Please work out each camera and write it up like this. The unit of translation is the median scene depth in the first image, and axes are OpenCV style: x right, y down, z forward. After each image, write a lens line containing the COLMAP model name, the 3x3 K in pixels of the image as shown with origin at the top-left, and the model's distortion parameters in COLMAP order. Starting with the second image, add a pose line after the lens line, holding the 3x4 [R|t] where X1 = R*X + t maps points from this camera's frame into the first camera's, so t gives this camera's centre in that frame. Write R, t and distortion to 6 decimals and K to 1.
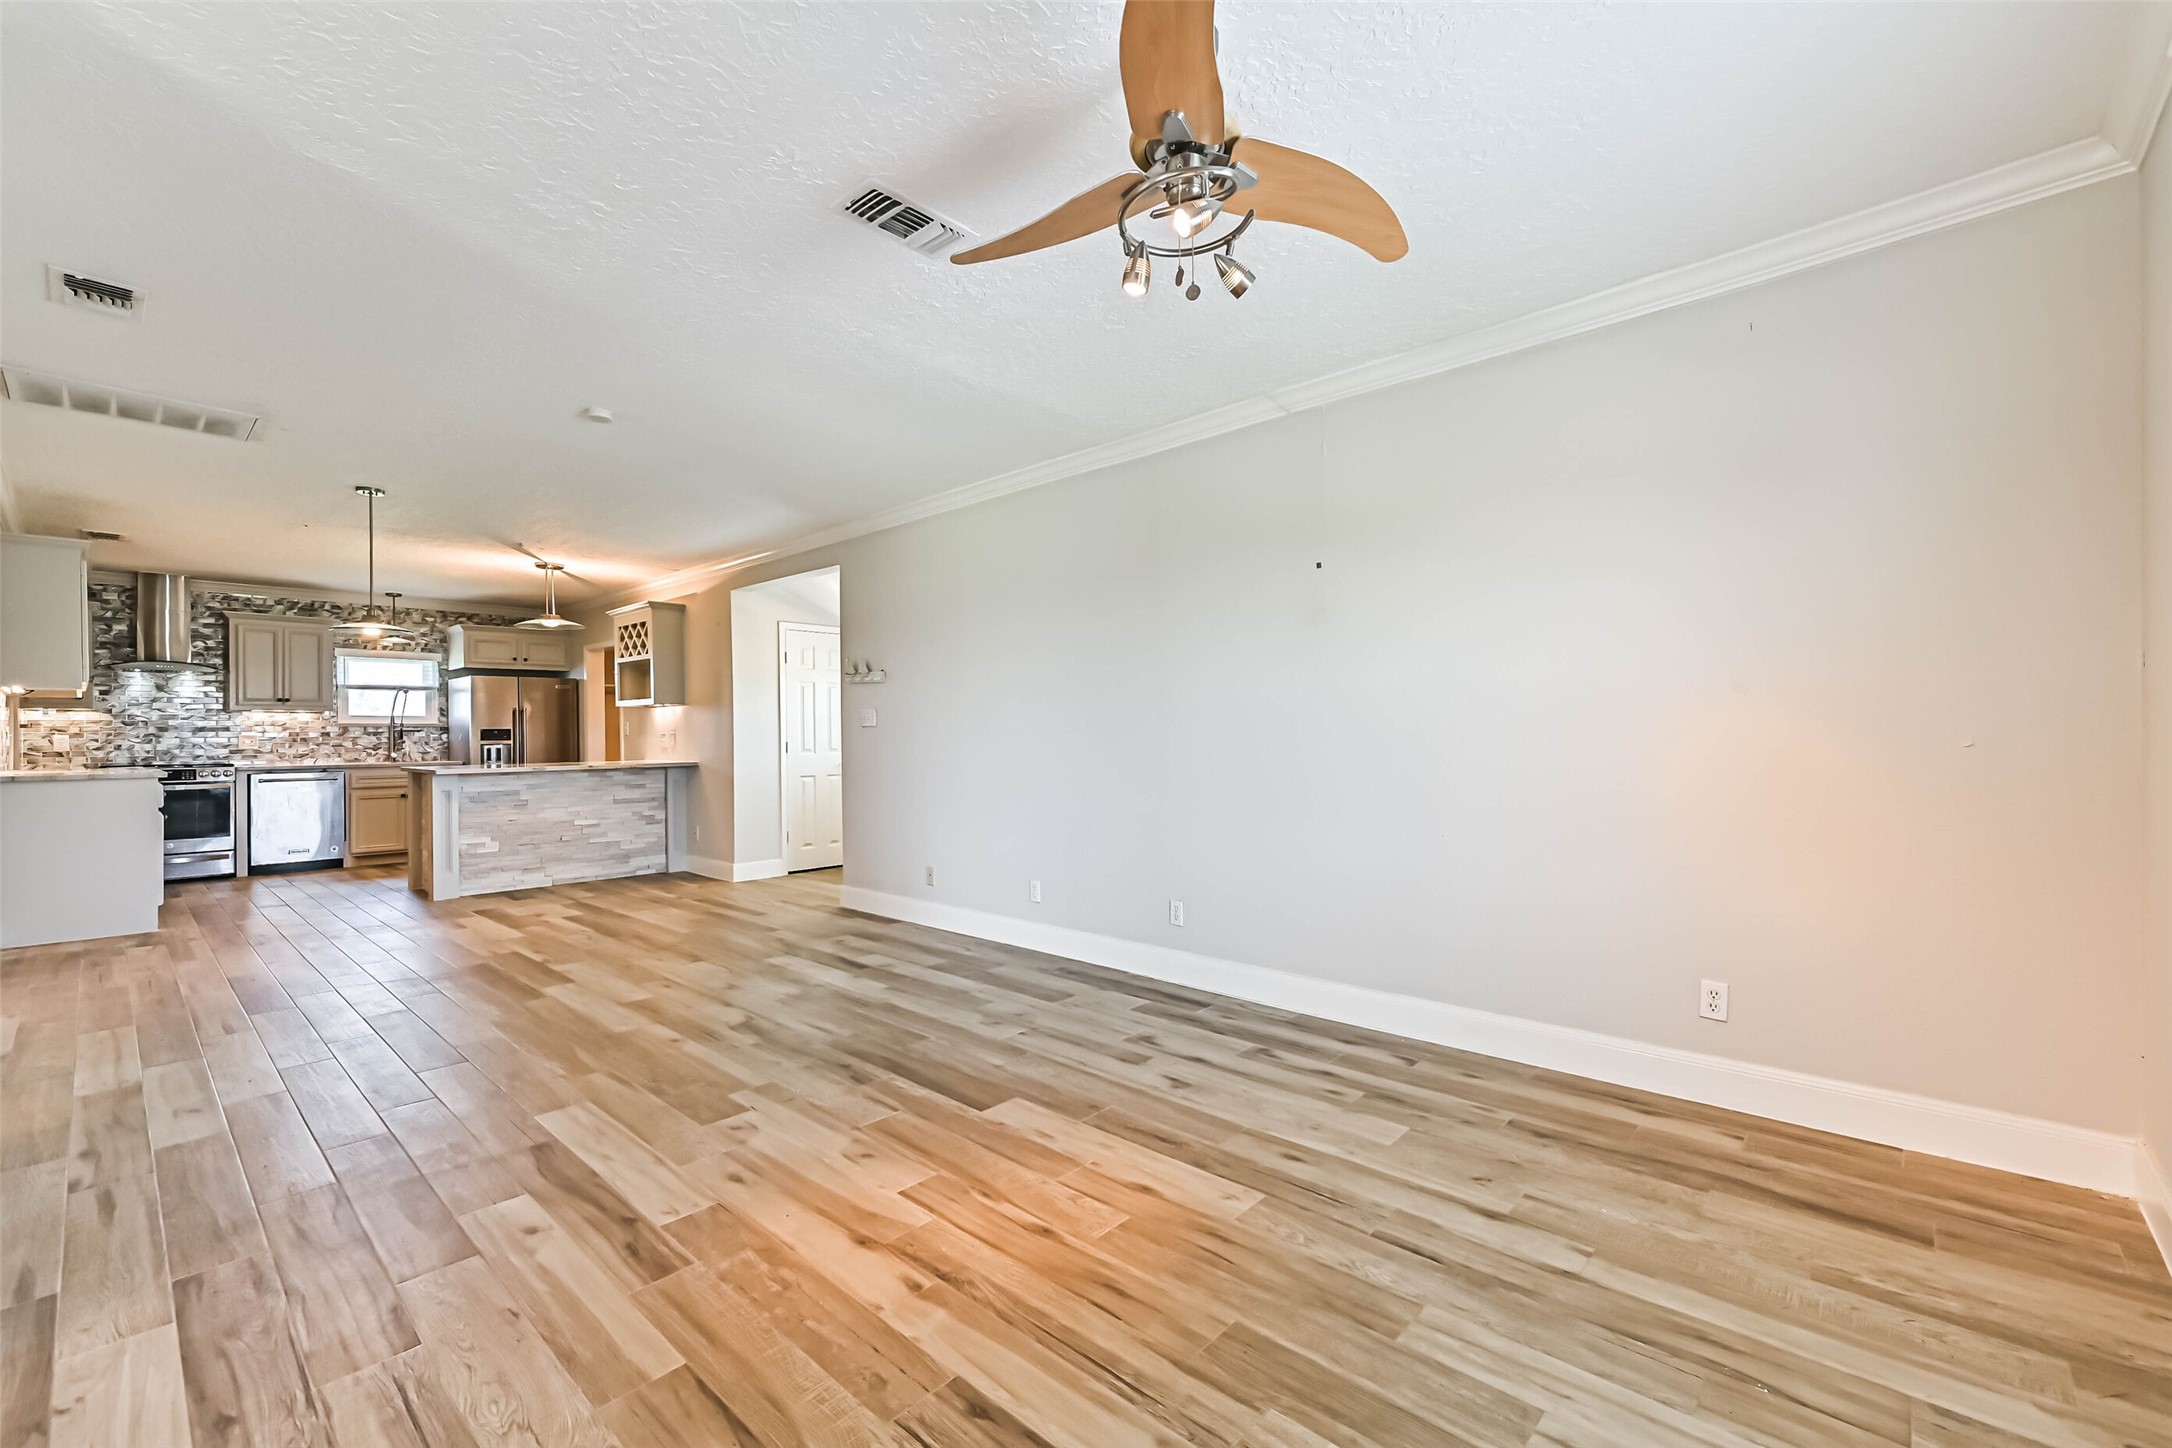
lens RADIAL K [[901.9, 0, 1121.7], [0, 901.9, 729.0], [0, 0, 1]] dist [0.003033, -0.000351]
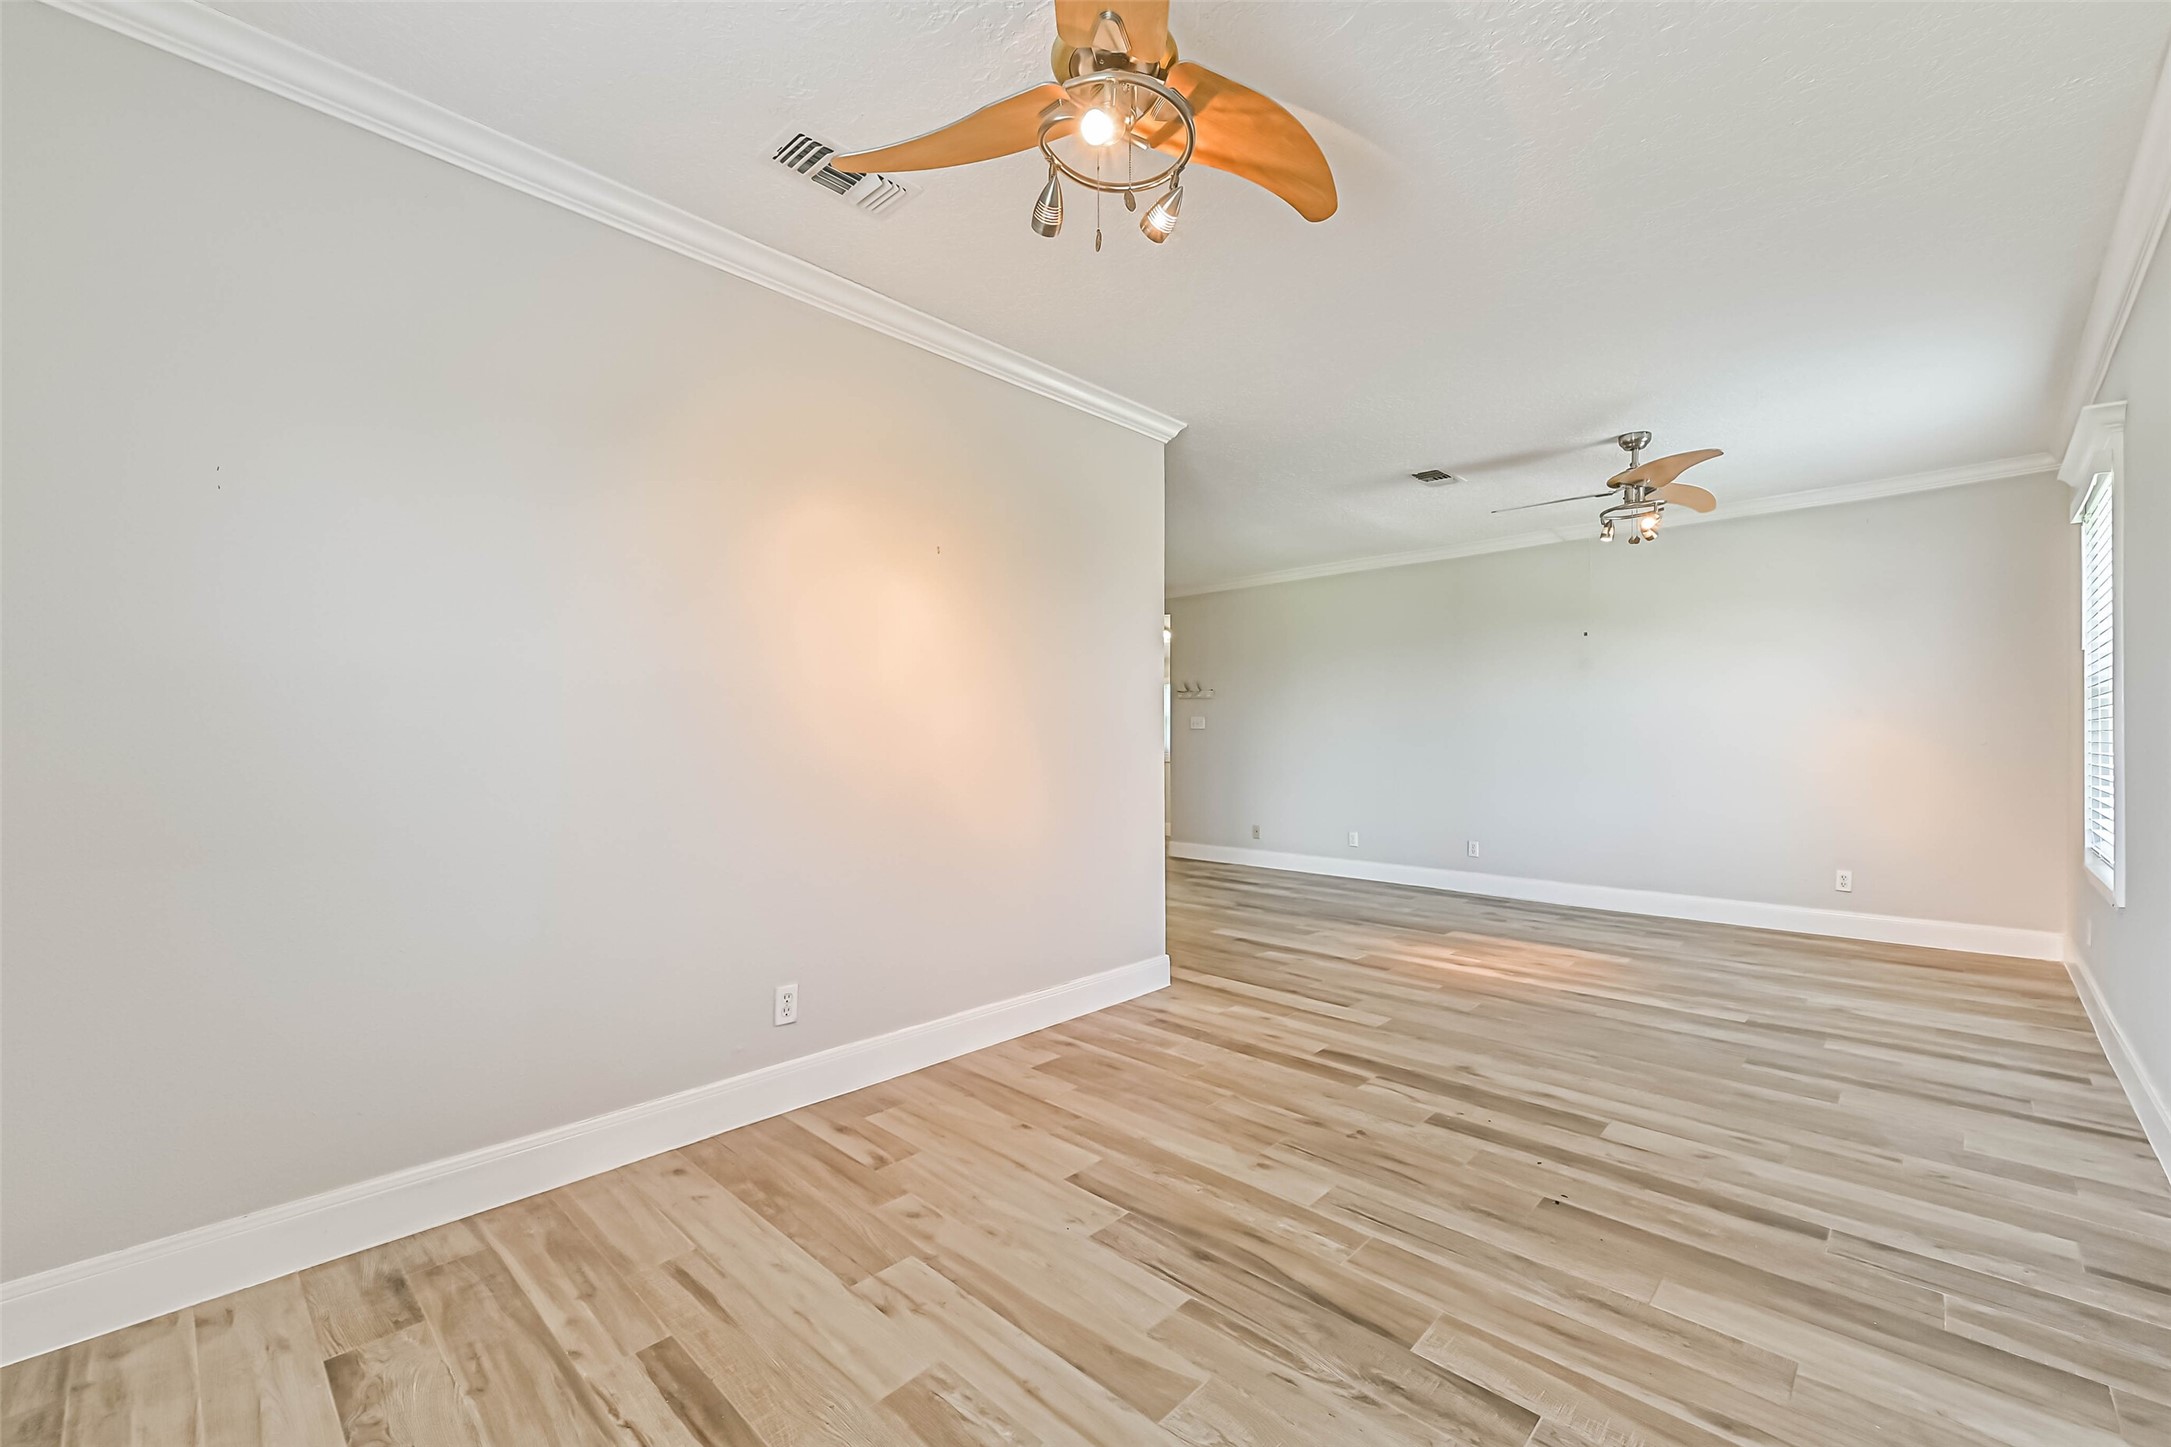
lens RADIAL K [[901.5, 0, 1121.2], [0, 901.5, 728.5], [0, 0, 1]] dist [0.003033, -0.000351]
pose [[0.999615, 0.008673, -0.026358, -0.278099], [-0.008807, 0.999949, -0.004984, 0.003796], [0.026313, 0.005214, 0.999640, -0.318066]]
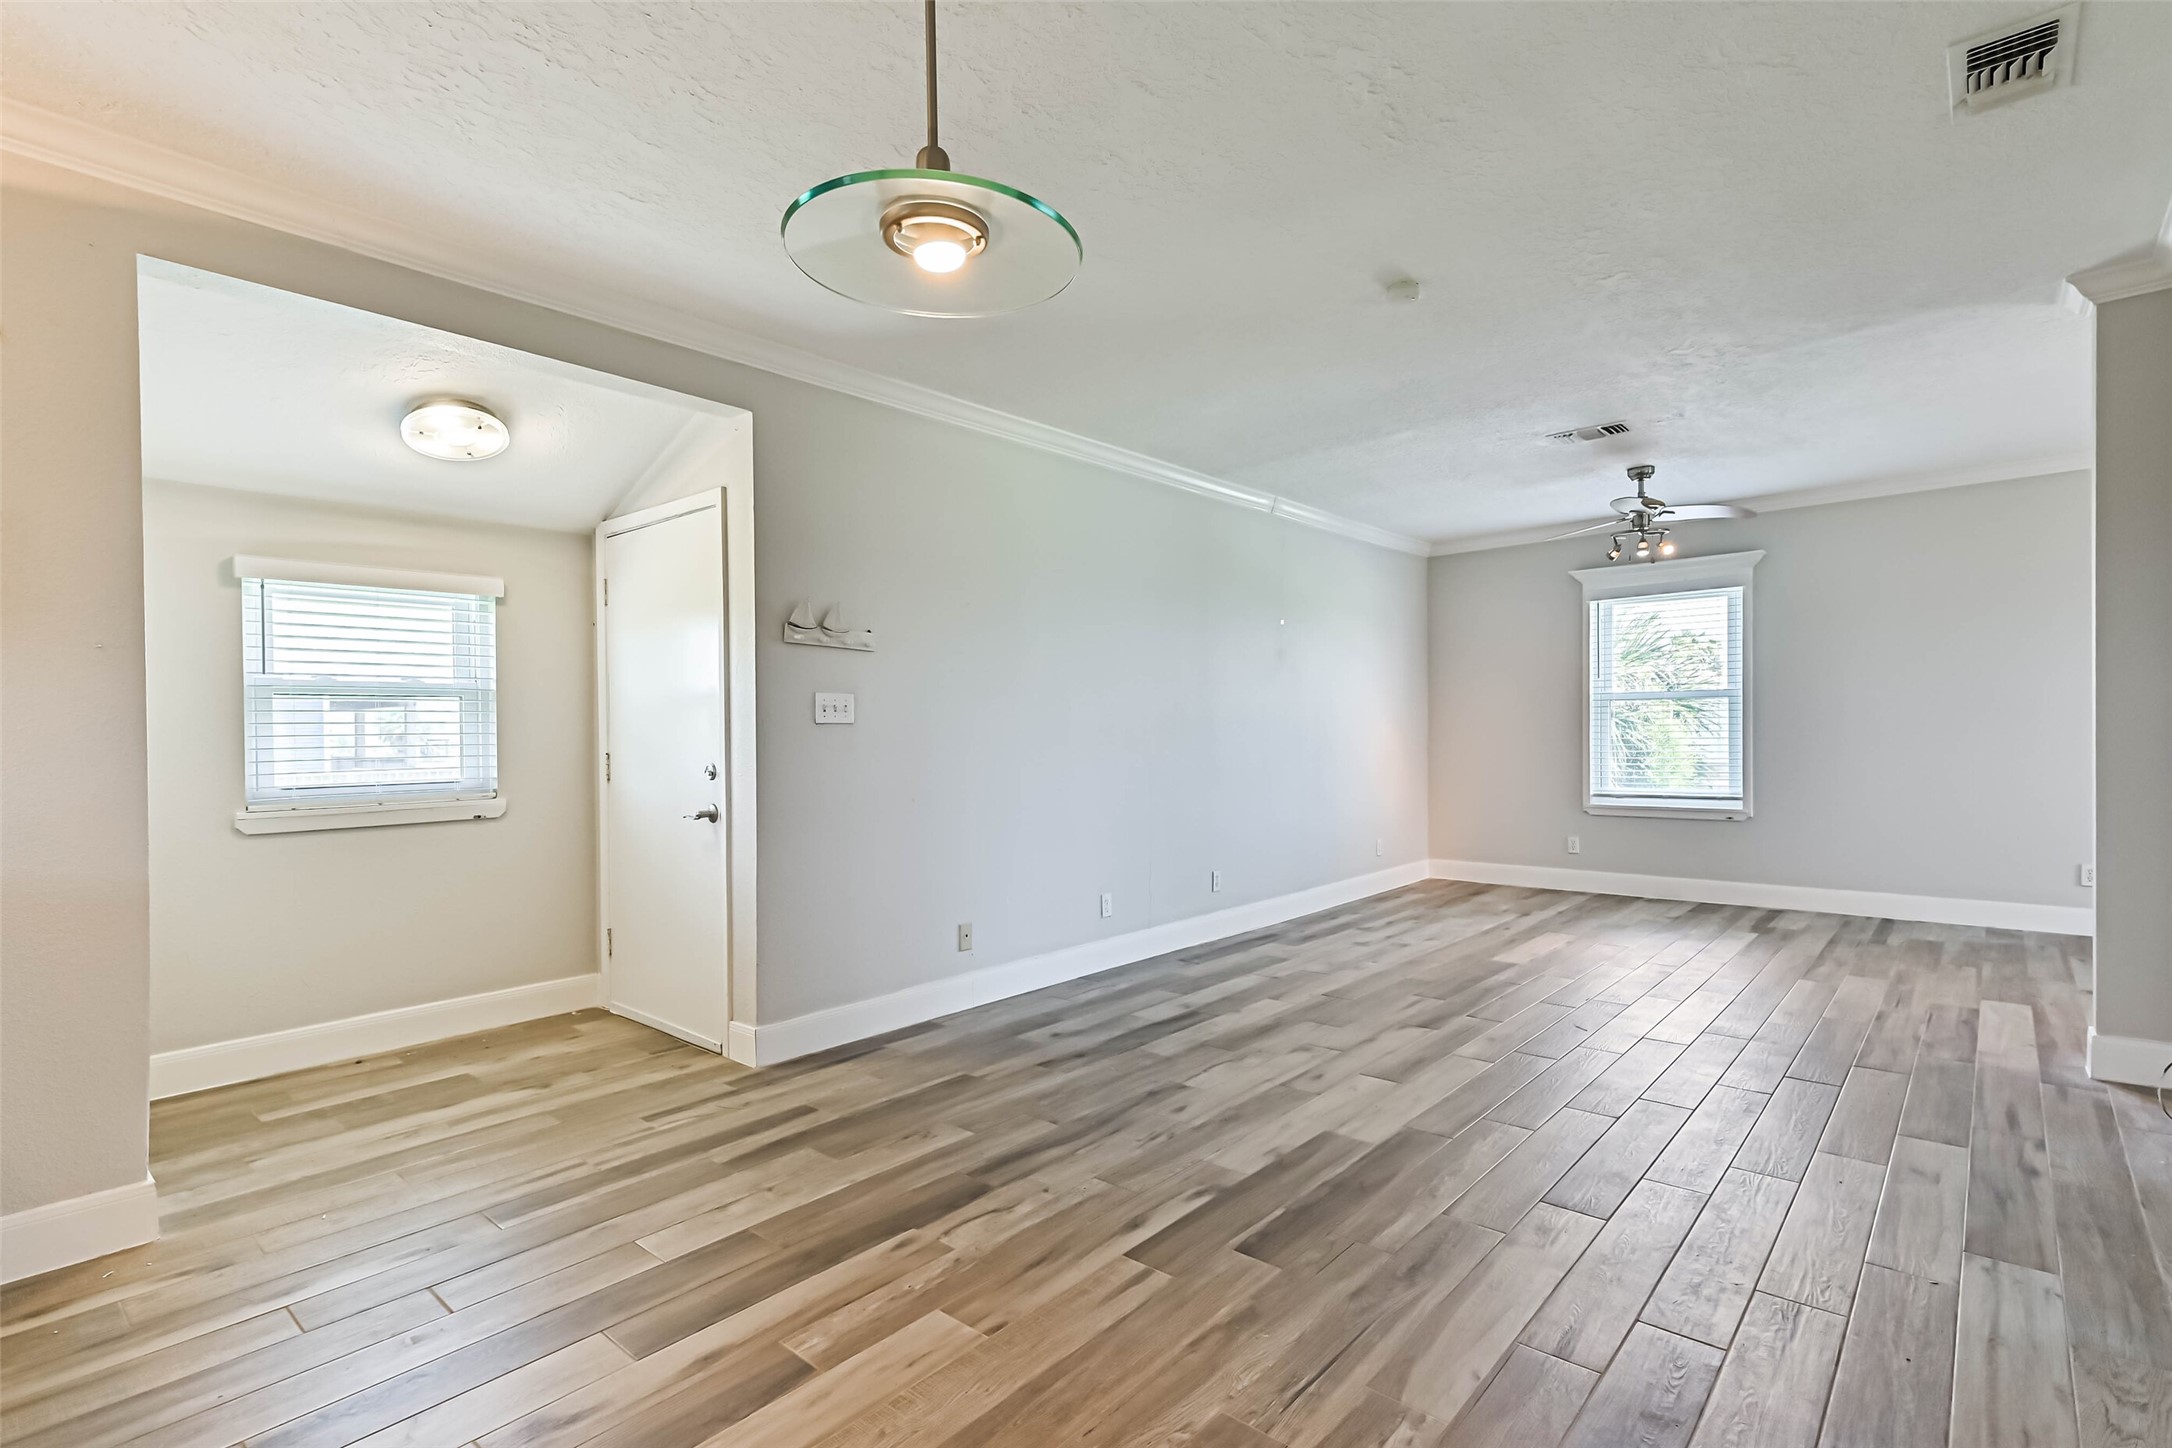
lens RADIAL K [[1027.5, 0, 1096.3], [0, 1027.5, 739.0], [0, 0, 1]] dist [-0.000904, -0.000639]
pose [[-0.001891, 0.003036, 0.999994, -0.714418], [0.014797, 0.999886, -0.003007, 0.009333], [-0.999889, 0.014791, -0.001936, 0.636260]]
